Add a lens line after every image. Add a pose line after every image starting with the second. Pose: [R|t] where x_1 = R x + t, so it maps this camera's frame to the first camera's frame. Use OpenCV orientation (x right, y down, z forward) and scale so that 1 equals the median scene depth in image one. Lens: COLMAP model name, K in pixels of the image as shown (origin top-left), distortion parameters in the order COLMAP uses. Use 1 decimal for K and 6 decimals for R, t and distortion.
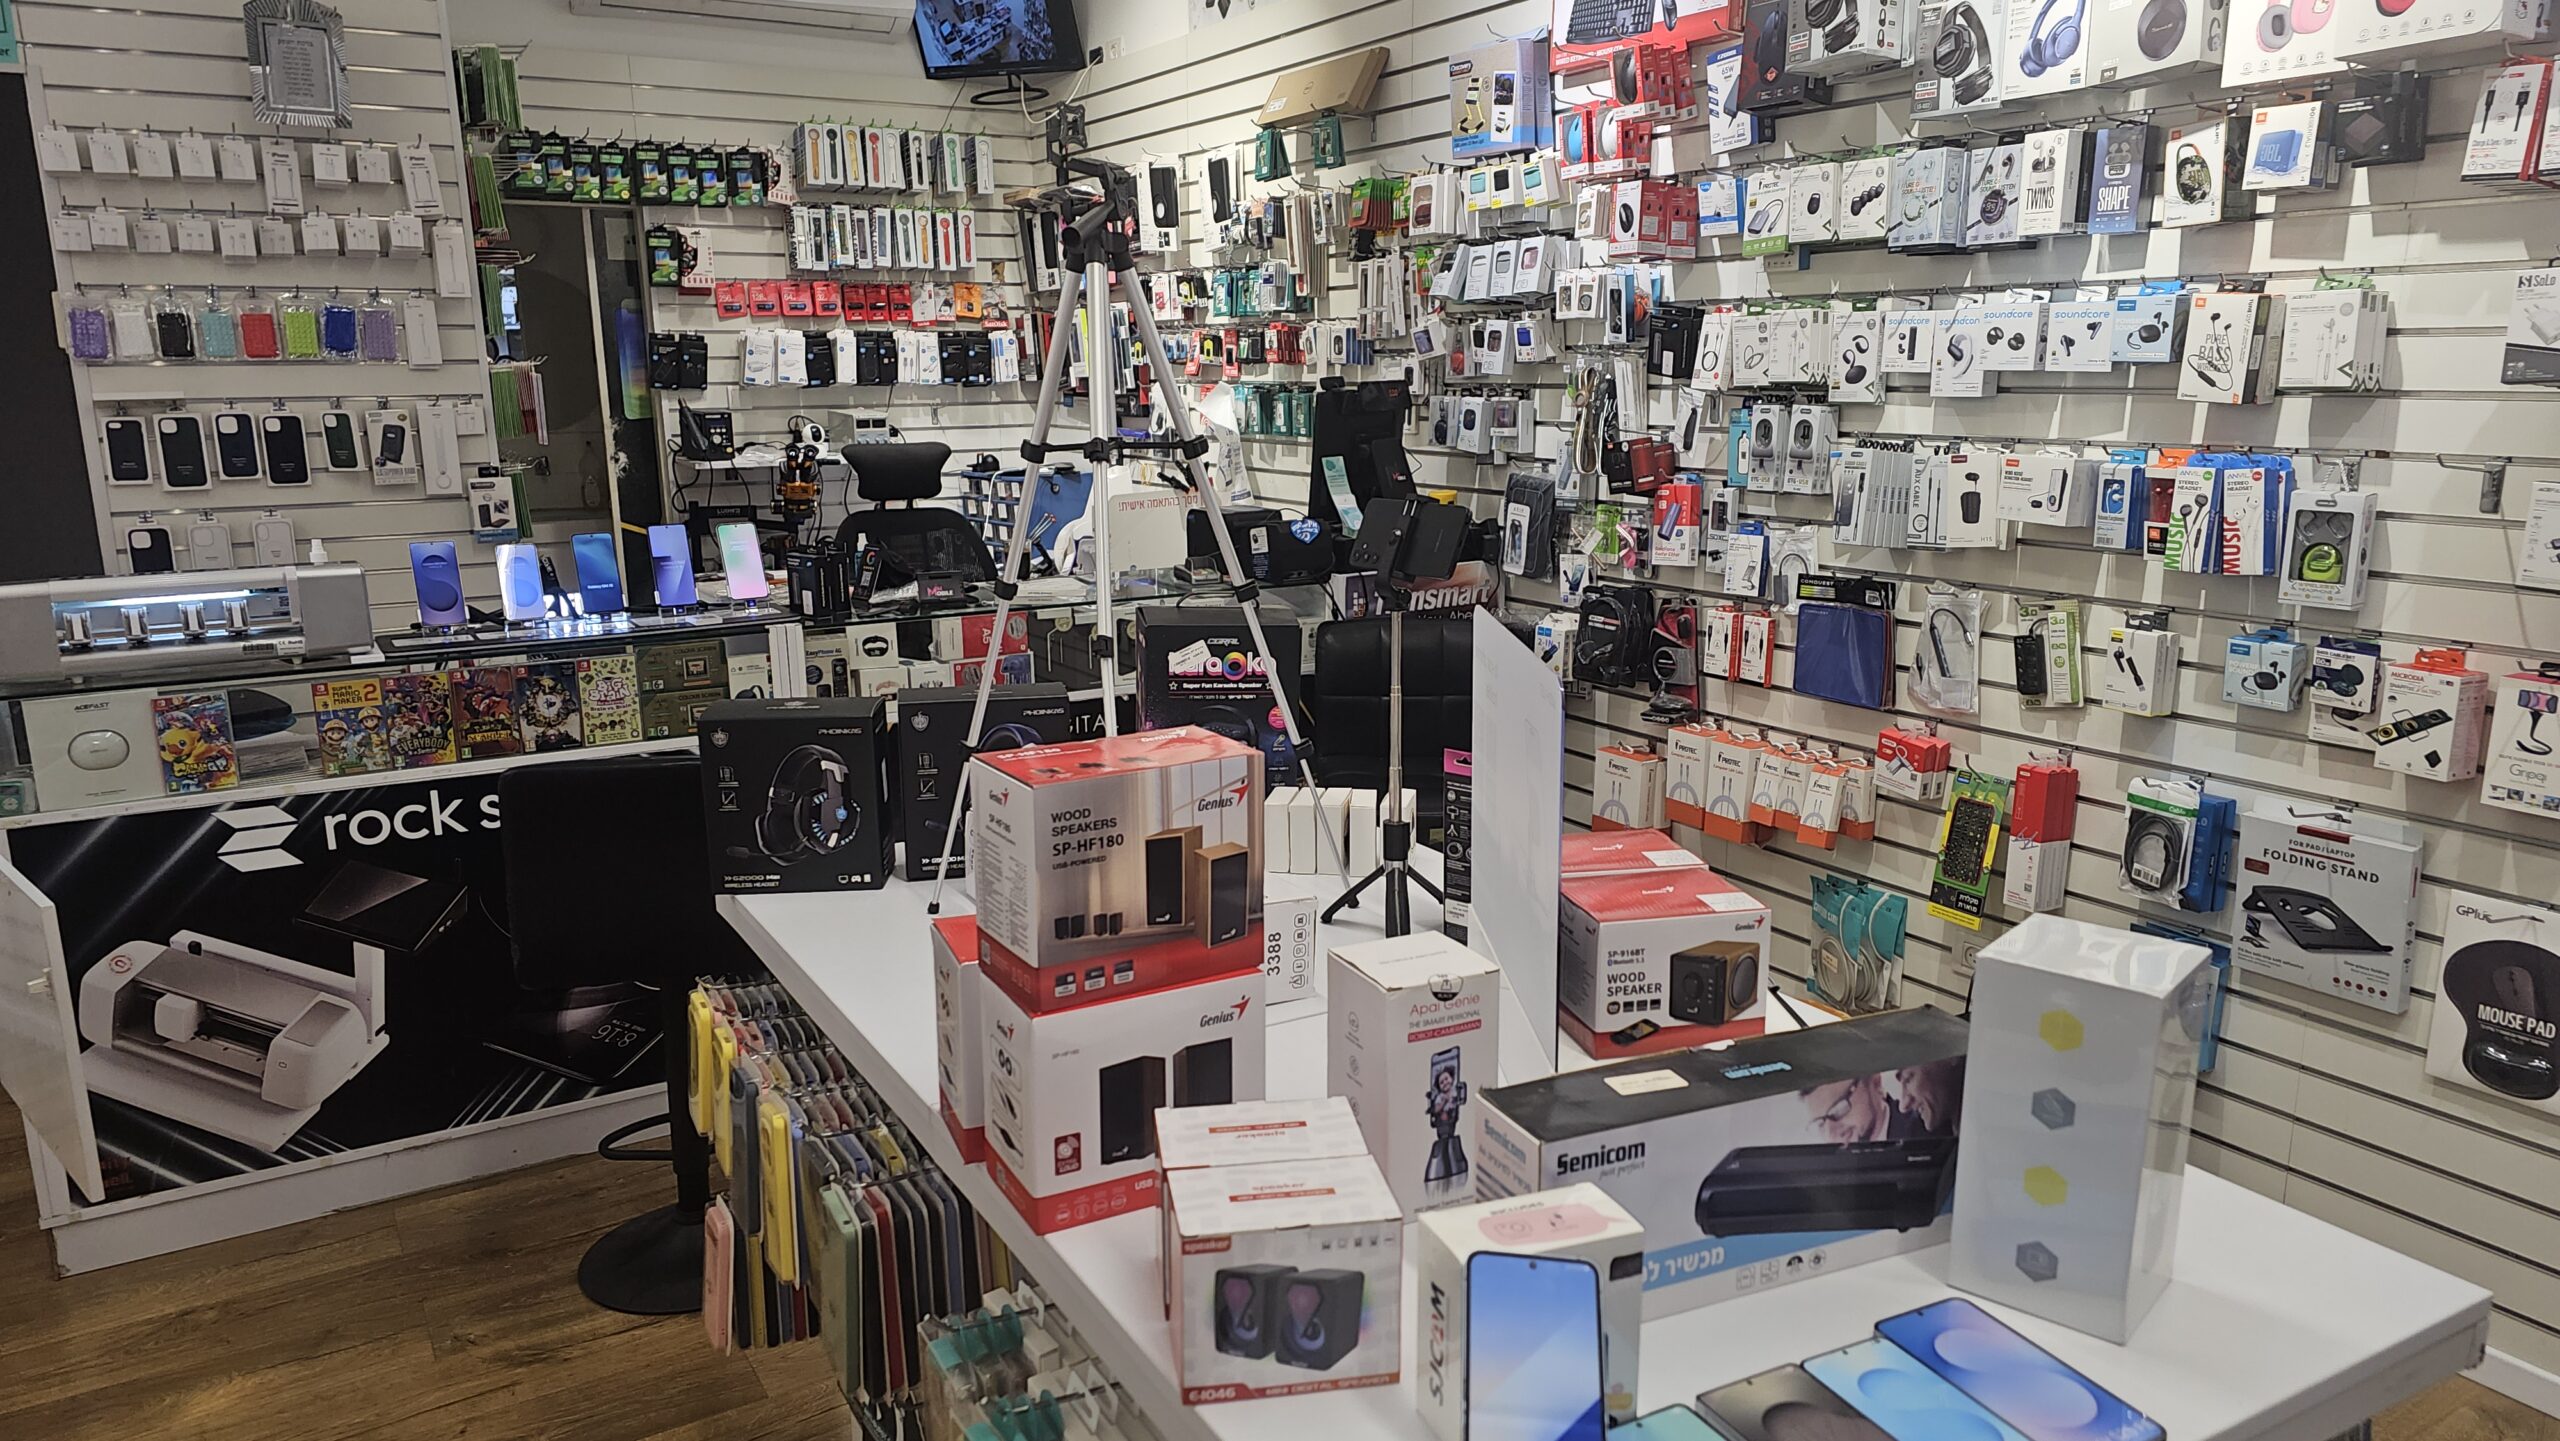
lens RADIAL K [[1691.5, 0, 1282.7], [0, 1691.5, 749.9], [0, 0, 1]] dist [0.037201, -0.039192]
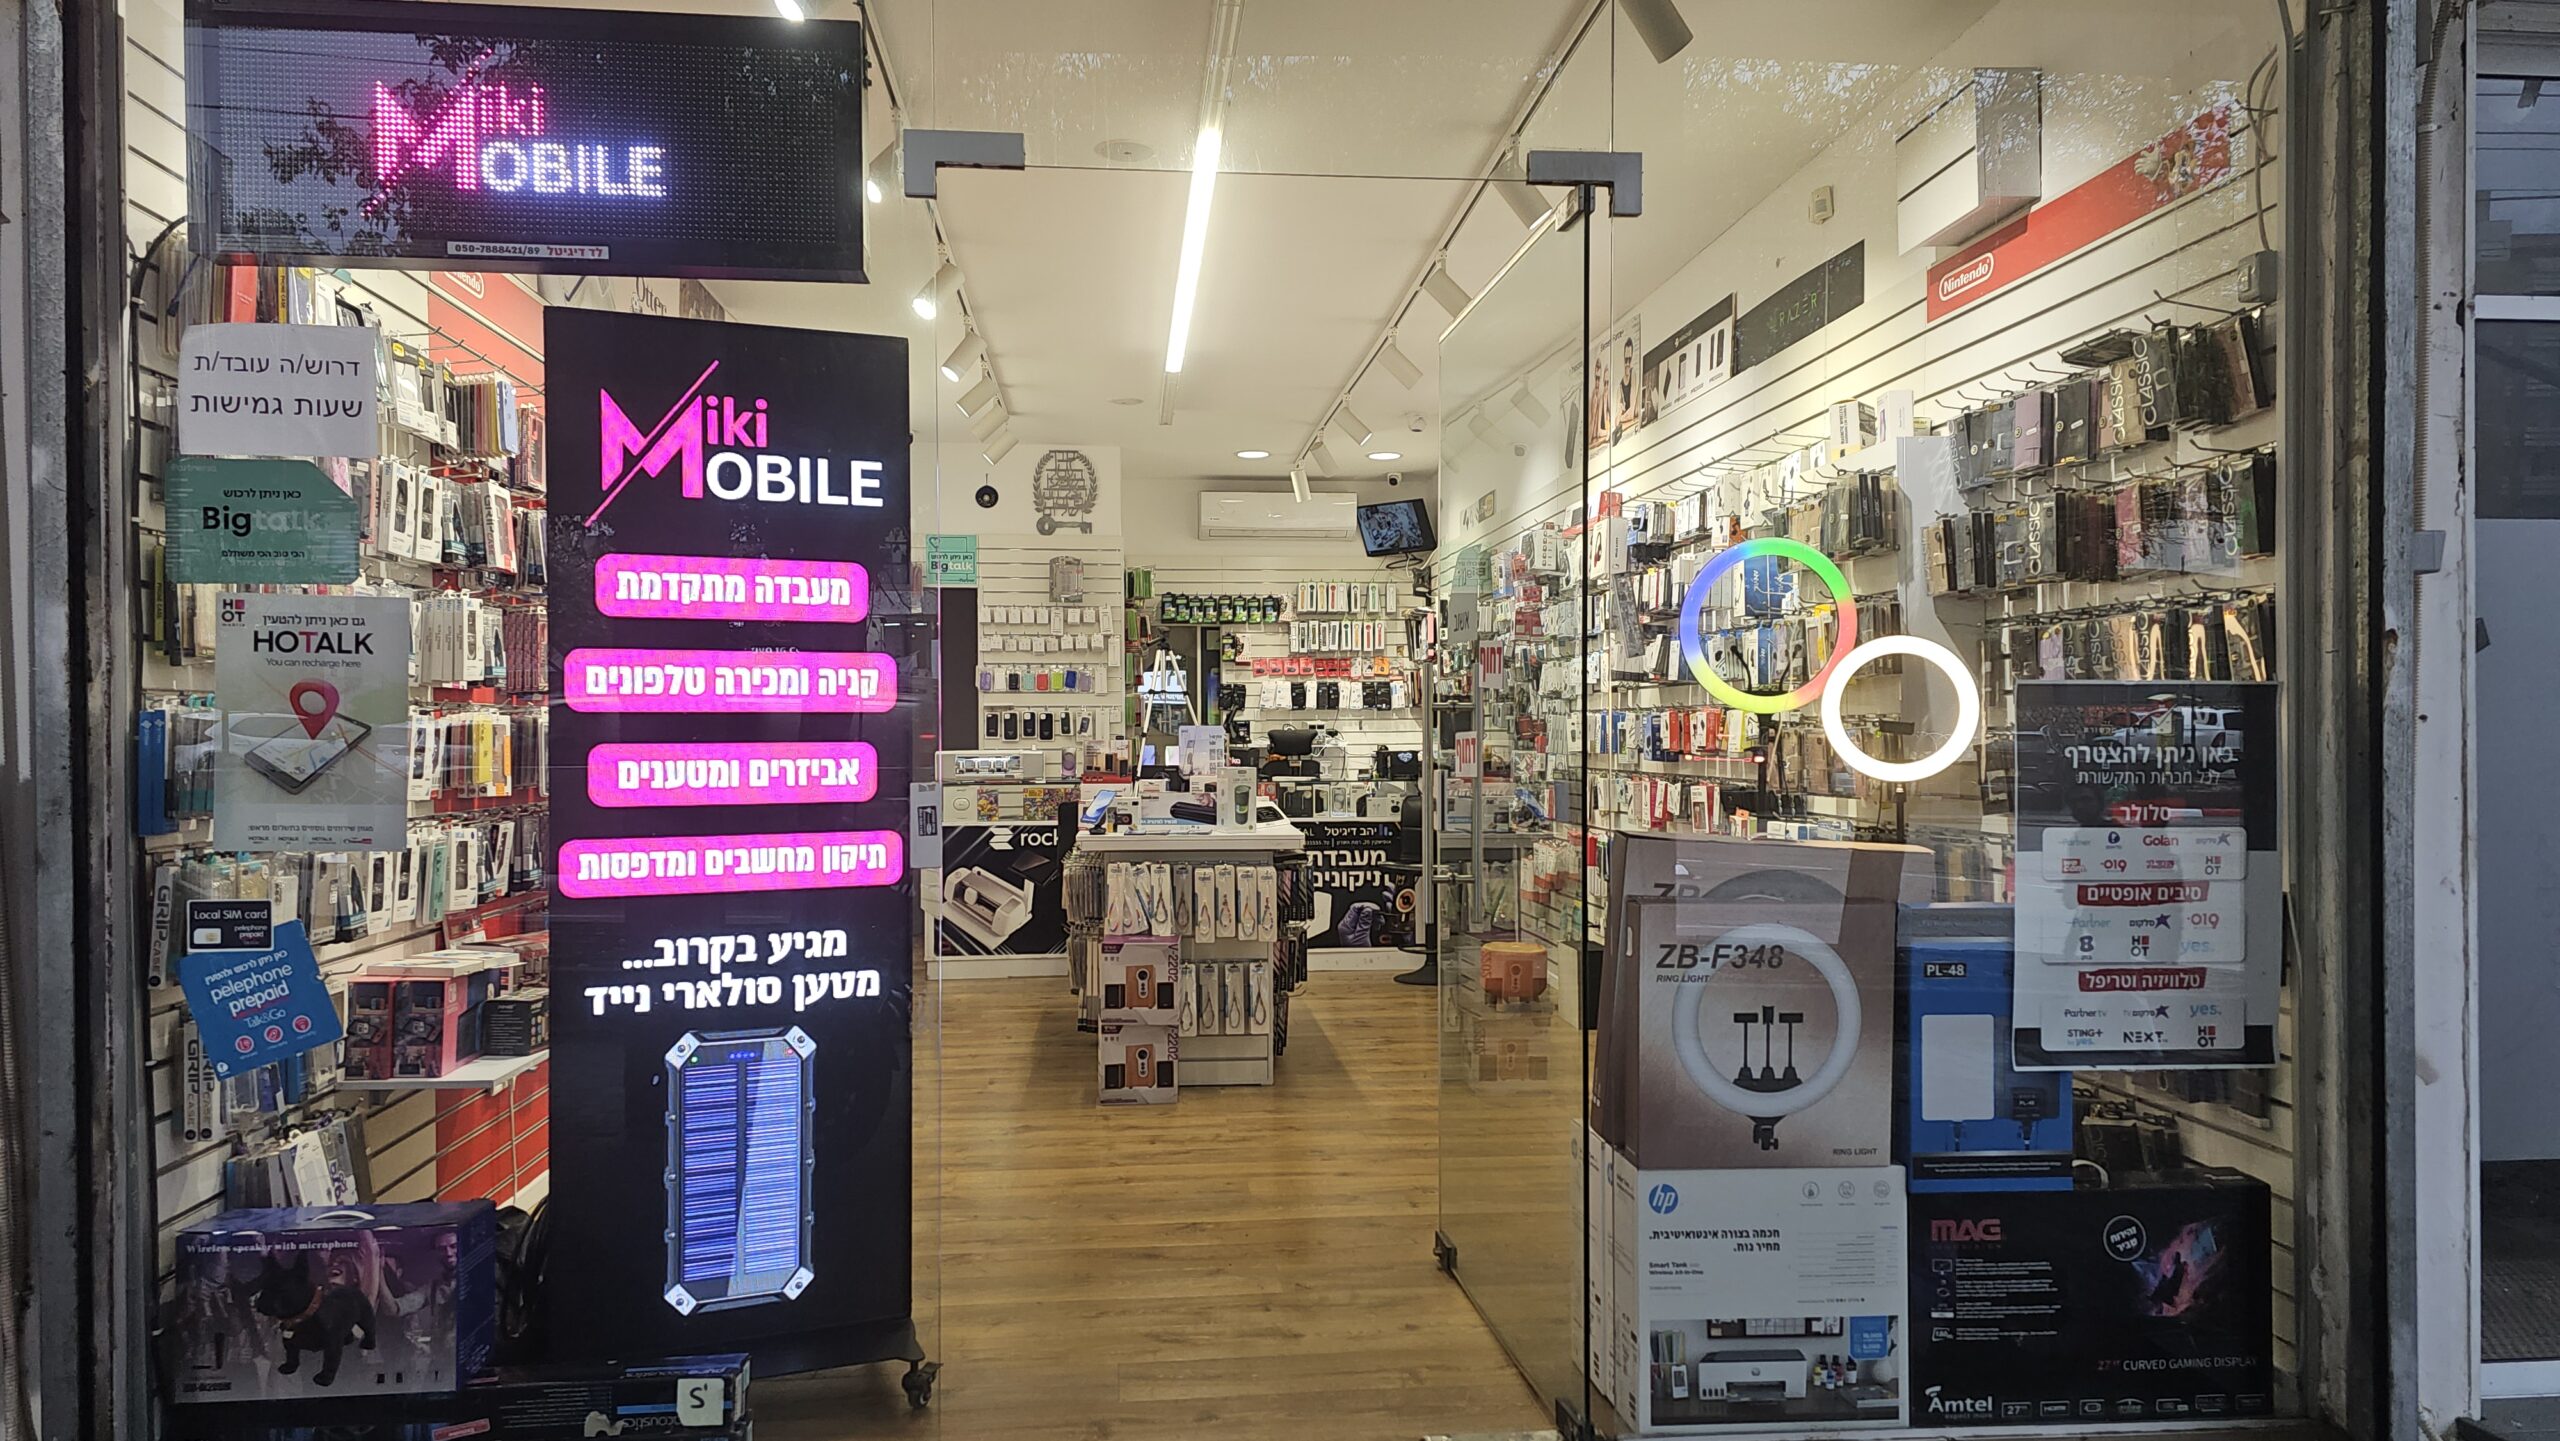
lens RADIAL K [[1691.5, 0, 1282.7], [0, 1691.5, 749.9], [0, 0, 1]] dist [0.037201, -0.039192]
pose [[0.898522, 0.008737, -0.438841, 0.602734], [-0.102628, 0.976271, -0.190691, 0.218024], [0.426762, 0.216378, 0.878097, -0.754132]]
